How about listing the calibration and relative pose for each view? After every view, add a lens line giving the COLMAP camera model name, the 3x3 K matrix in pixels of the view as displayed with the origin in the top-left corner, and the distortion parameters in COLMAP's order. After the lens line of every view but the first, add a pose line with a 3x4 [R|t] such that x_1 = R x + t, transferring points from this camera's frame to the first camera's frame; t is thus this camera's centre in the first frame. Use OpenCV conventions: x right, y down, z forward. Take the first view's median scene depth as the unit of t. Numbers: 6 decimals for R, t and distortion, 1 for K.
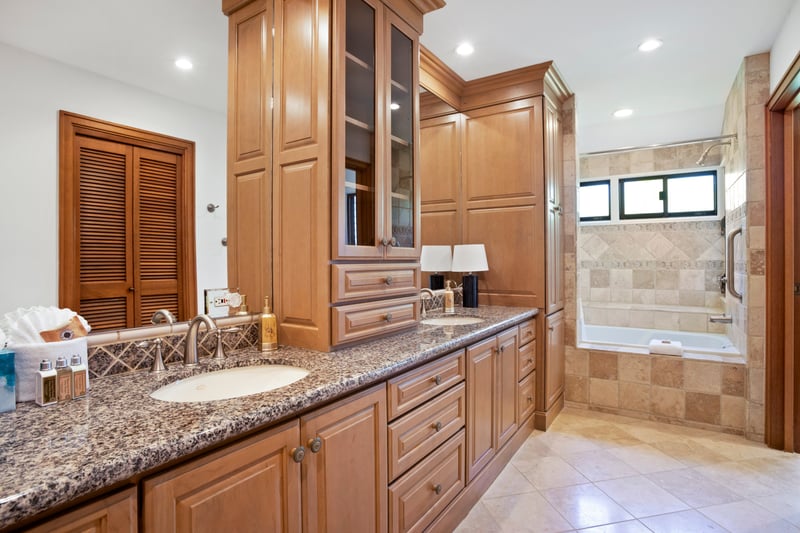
lens RADIAL K [[427.5, 0, 401.7], [0, 427.5, 257.2], [0, 0, 1]] dist [-0.029426, 0.001448]
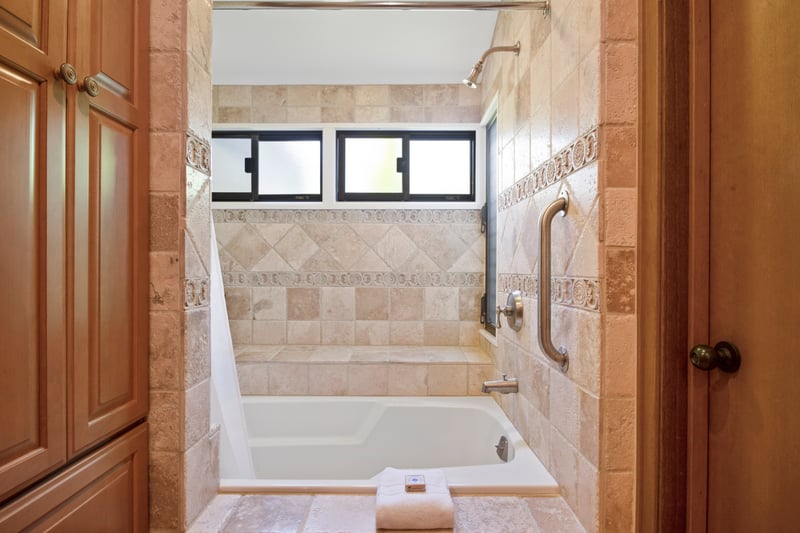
lens RADIAL K [[436.8, 0, 400.0], [0, 436.8, 266.5], [0, 0, 1]] dist [0.000329, 0.000021]
pose [[0.845523, 0.007895, 0.533881, 0.284458], [-0.008166, 0.999965, -0.001854, 0.000994], [-0.533877, -0.002792, 0.845558, 0.474865]]
